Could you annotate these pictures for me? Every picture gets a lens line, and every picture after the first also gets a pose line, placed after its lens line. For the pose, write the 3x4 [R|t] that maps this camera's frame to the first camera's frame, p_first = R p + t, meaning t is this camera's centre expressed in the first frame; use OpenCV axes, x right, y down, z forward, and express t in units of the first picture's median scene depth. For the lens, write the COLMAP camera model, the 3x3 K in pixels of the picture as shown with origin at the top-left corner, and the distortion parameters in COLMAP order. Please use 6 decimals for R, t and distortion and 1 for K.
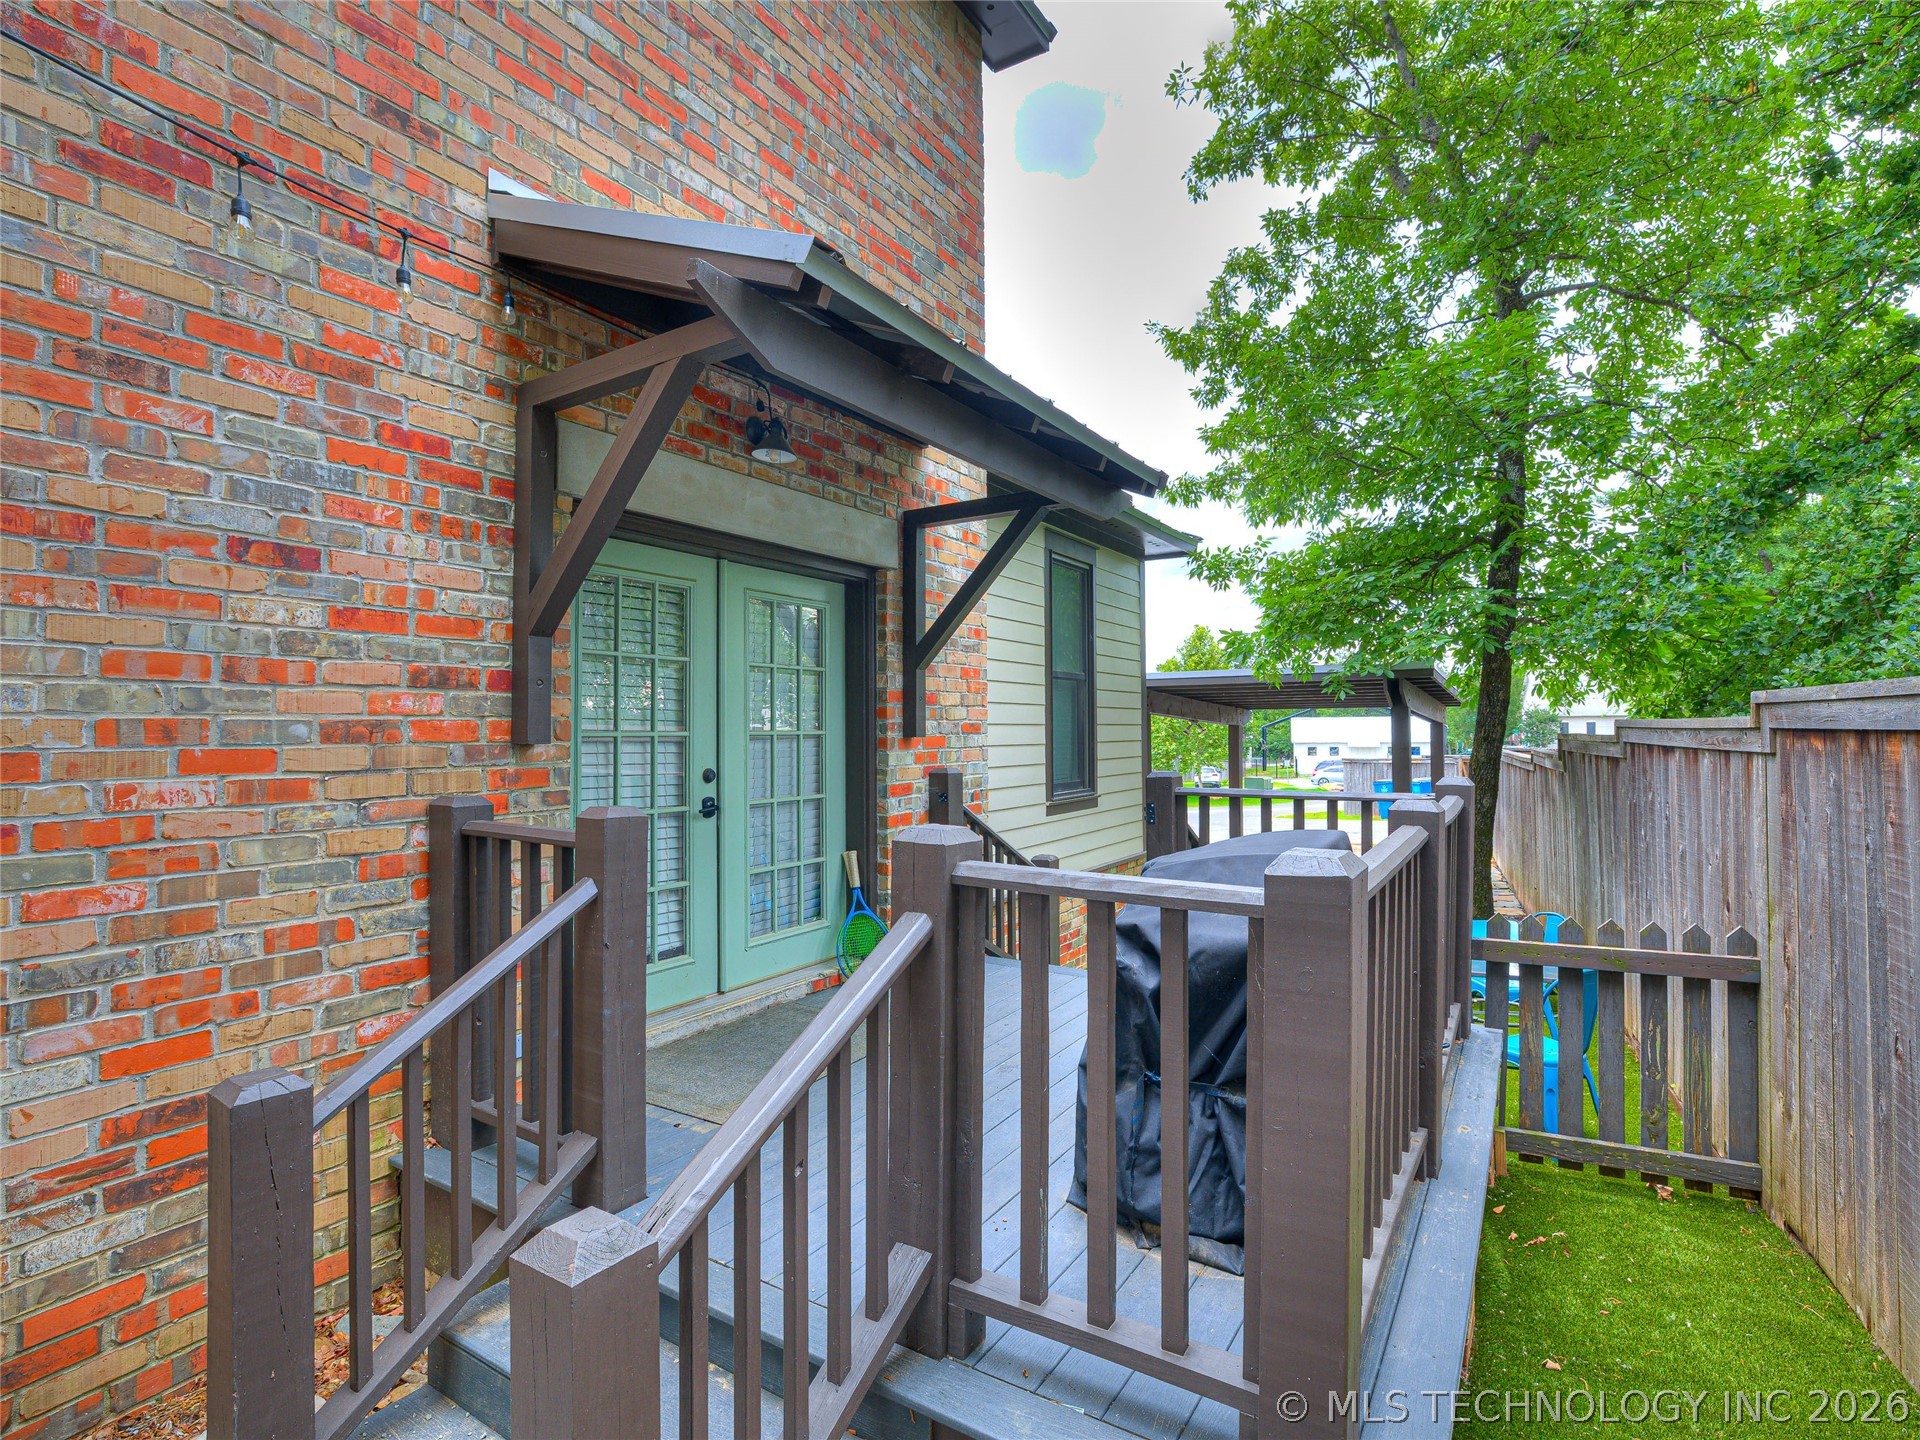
lens RADIAL K [[886.9, 0, 1025.2], [0, 886.9, 716.3], [0, 0, 1]] dist [-0.026961, -0.000022]
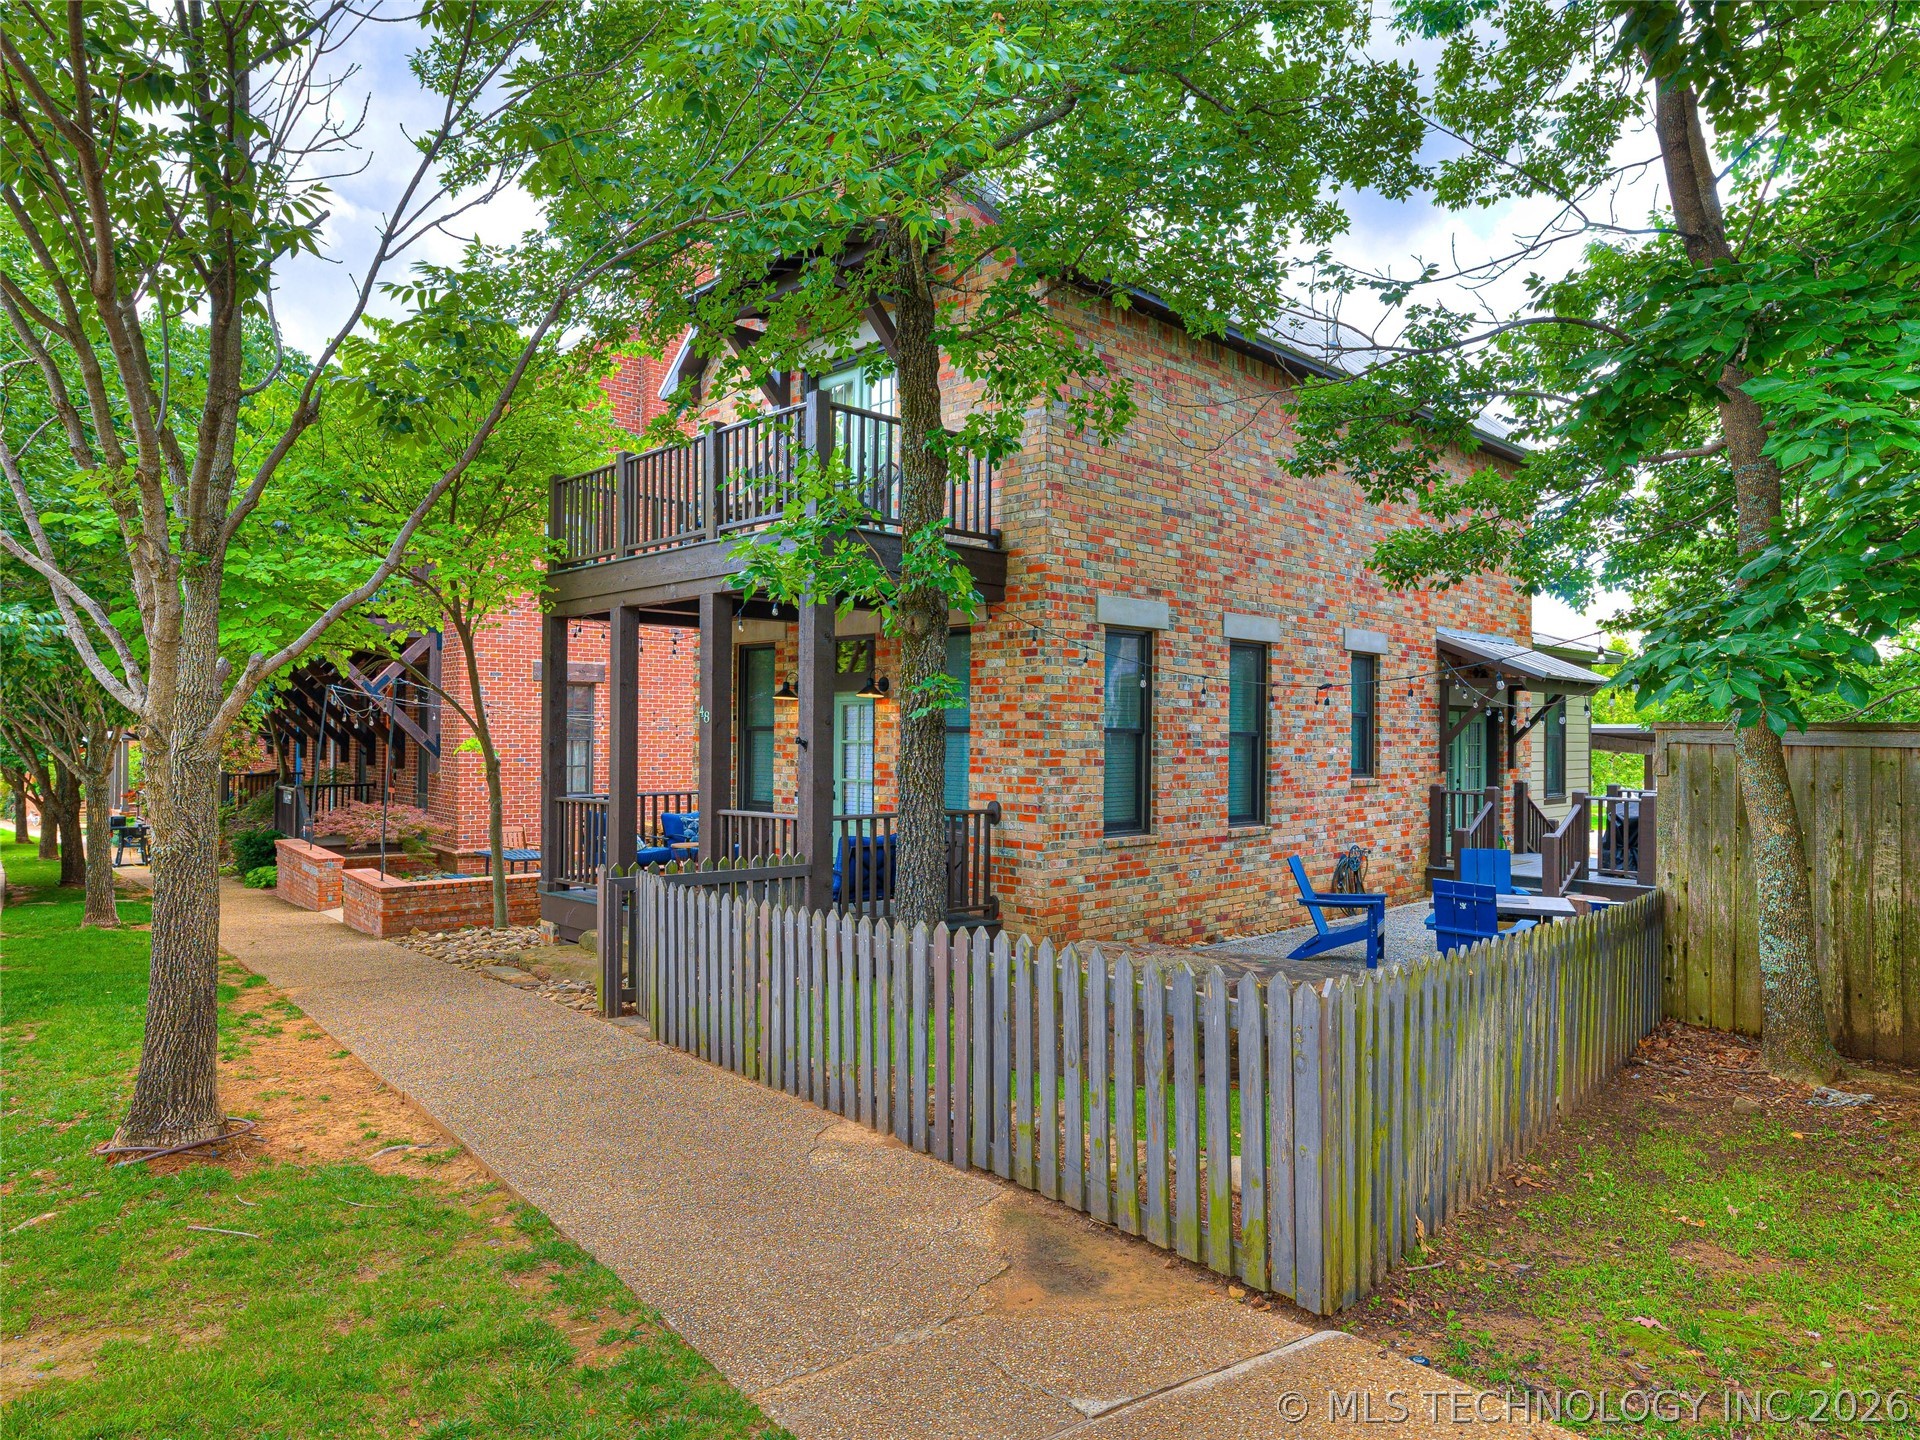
lens RADIAL K [[1315.2, 0, 960.0], [0, 1315.2, 720.0], [0, 0, 1]] dist [-0.011896, 0.000237]
pose [[0.965850, 0.012738, -0.258788, -0.724804], [-0.010116, 0.999883, 0.011462, -0.156195], [0.258904, -0.008453, 0.965866, -3.338046]]
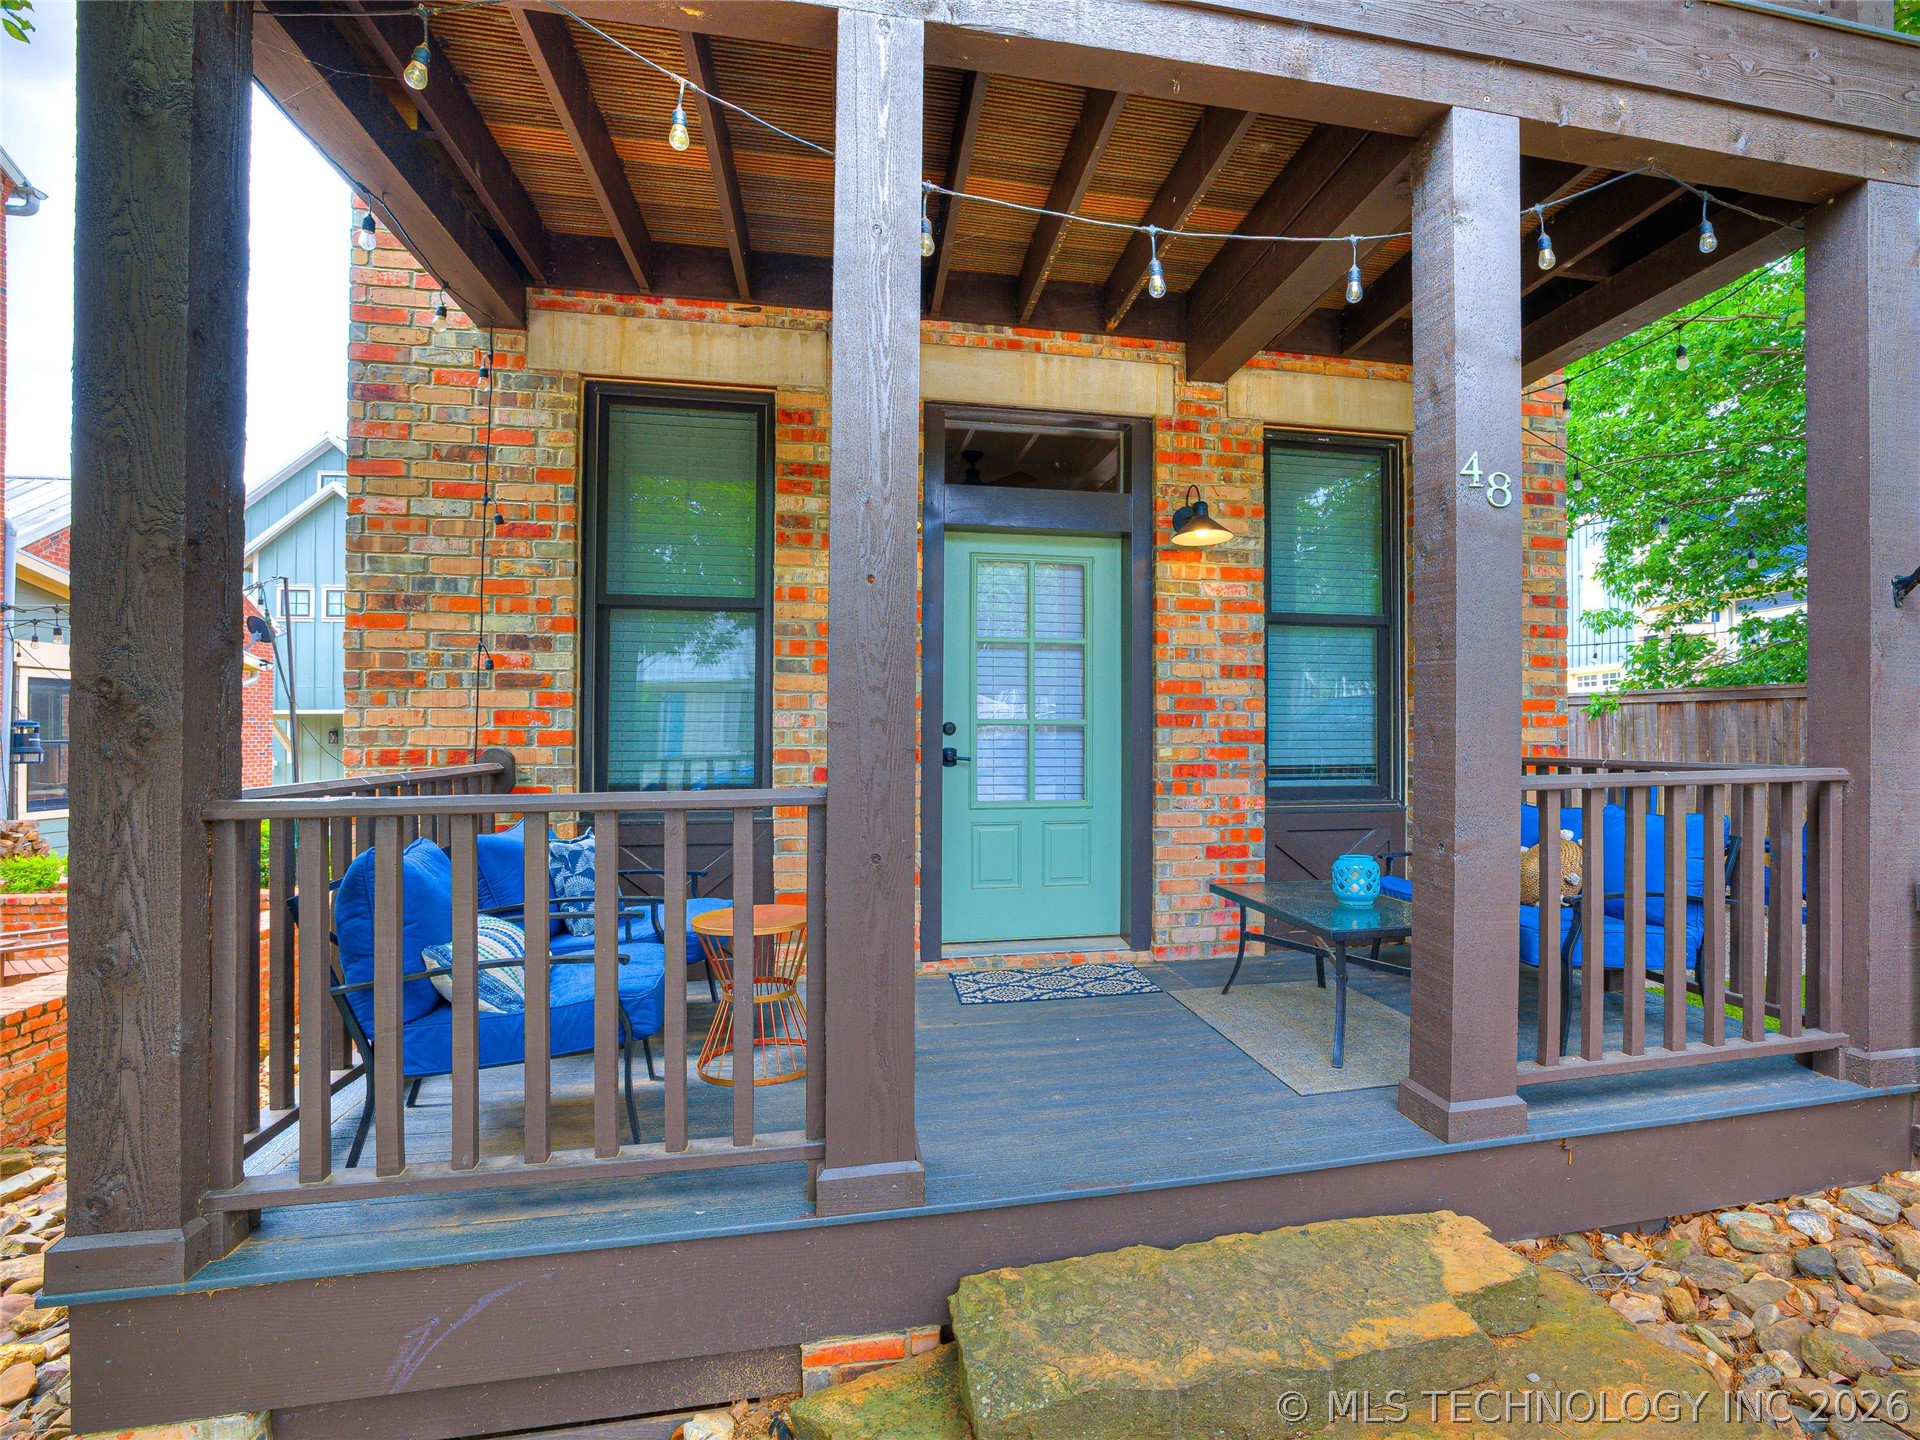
lens RADIAL K [[808.2, 0, 1195.1], [0, 808.2, 714.0], [0, 0, 1]] dist [-0.018881, 0.000045]
pose [[0.728581, 0.019448, 0.684684, -2.267063], [-0.017448, 0.999799, -0.009831, 0.022838], [-0.684738, -0.004784, 0.728774, -1.177816]]
